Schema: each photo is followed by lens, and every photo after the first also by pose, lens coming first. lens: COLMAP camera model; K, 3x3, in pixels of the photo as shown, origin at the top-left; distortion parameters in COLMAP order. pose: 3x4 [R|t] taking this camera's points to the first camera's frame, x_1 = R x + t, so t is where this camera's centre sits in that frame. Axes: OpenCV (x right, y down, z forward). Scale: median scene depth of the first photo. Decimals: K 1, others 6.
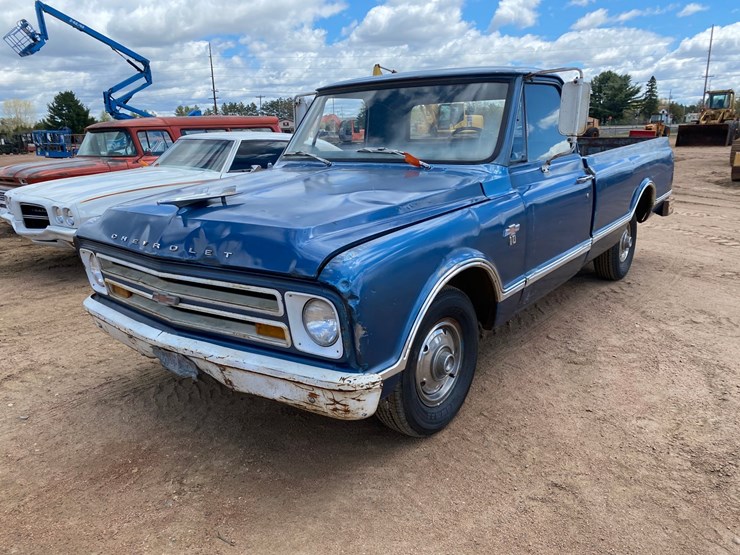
lens RADIAL K [[565.4, 0, 376.4], [0, 565.4, 278.8], [0, 0, 1]] dist [0.034140, -0.031238]
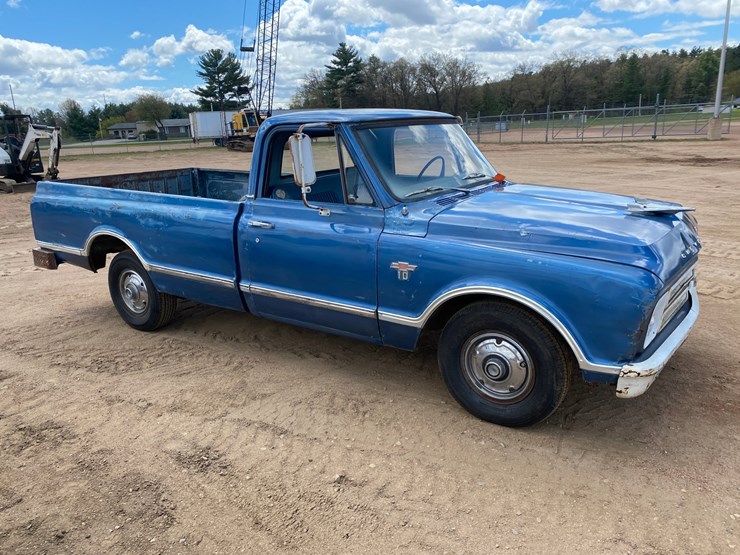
lens RADIAL K [[565.4, 0, 372.3], [0, 565.4, 260.6], [0, 0, 1]] dist [0.034140, -0.031238]
pose [[-0.074478, -0.202830, 0.976378, -1.229928], [0.291839, 0.931798, 0.215830, -0.394152], [-0.953563, 0.301019, -0.010205, 1.313956]]
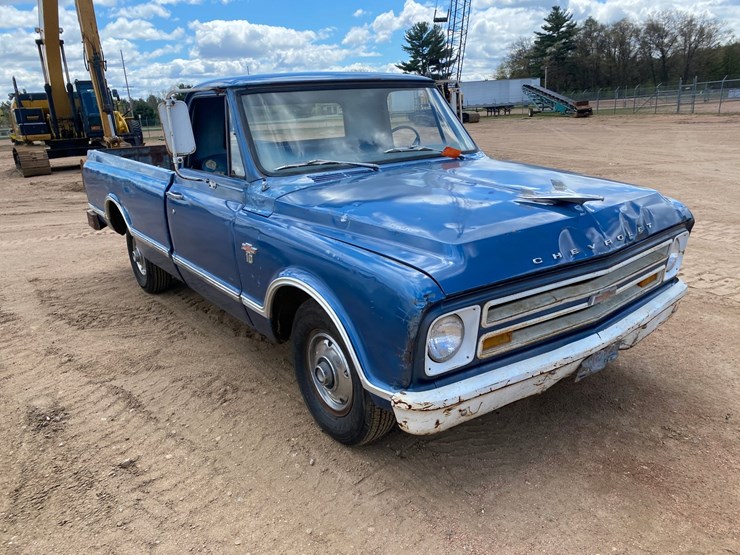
lens RADIAL K [[565.4, 0, 374.4], [0, 565.4, 273.5], [0, 0, 1]] dist [0.034140, -0.031238]
pose [[0.271426, -0.256744, 0.927583, -1.056311], [0.286348, 0.941663, 0.176851, -0.220299], [-0.918876, 0.217610, 0.329110, 0.792086]]
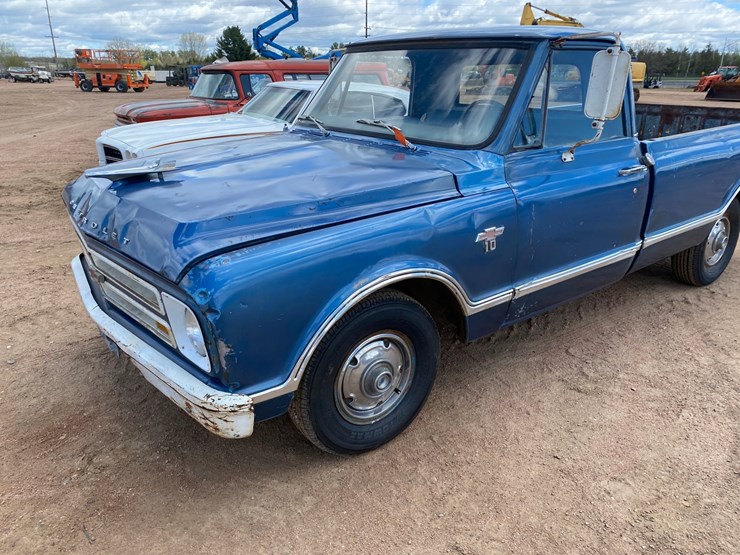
lens RADIAL K [[565.4, 0, 376.3], [0, 565.4, 279.1], [0, 0, 1]] dist [0.034140, -0.031238]
pose [[0.967192, 0.118415, -0.224761, 0.242160], [-0.096613, 0.989696, 0.105677, -0.081799], [0.234959, -0.080496, 0.968666, 0.126071]]
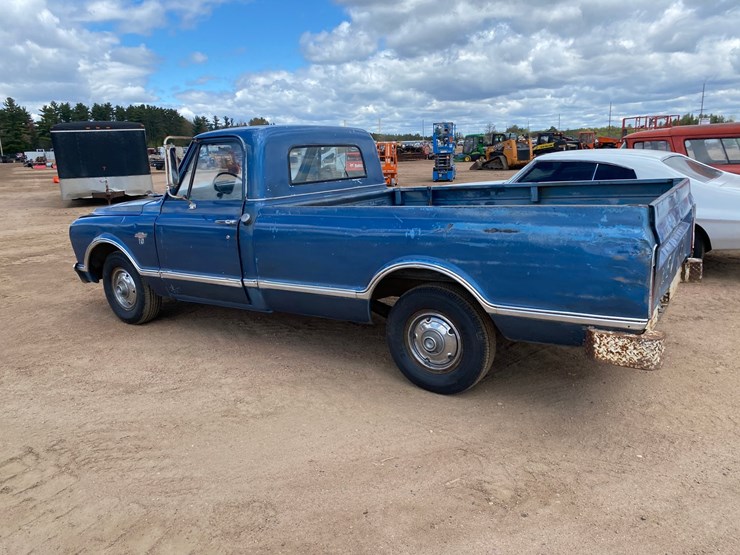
lens RADIAL K [[565.4, 0, 376.2], [0, 565.4, 275.3], [0, 0, 1]] dist [0.034140, -0.031238]
pose [[0.059668, 0.244663, -0.967771, 1.745088], [-0.220042, 0.948874, 0.226319, -0.458020], [0.973664, 0.199446, 0.110454, 1.352380]]
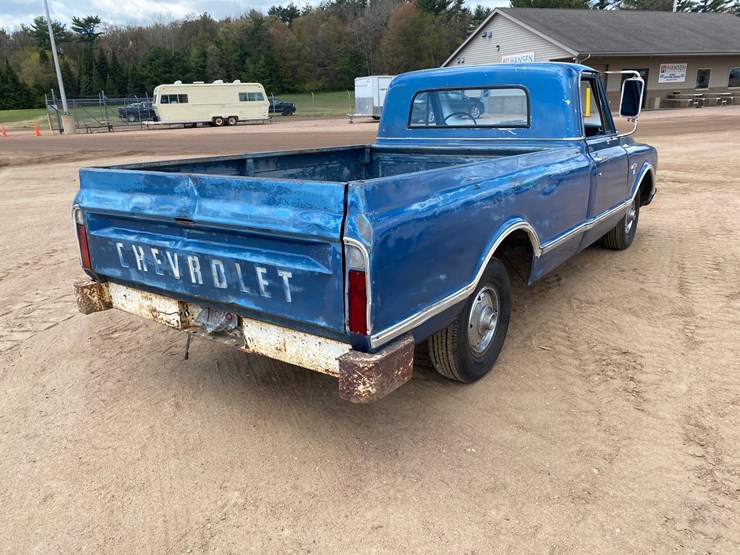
lens RADIAL K [[565.4, 0, 381.5], [0, 565.4, 277.8], [0, 0, 1]] dist [0.034140, -0.031238]
pose [[-0.997464, 0.068678, -0.018653, 0.470488], [0.048240, 0.845191, 0.532283, -0.769740], [0.052321, 0.530033, -0.846361, 2.716165]]
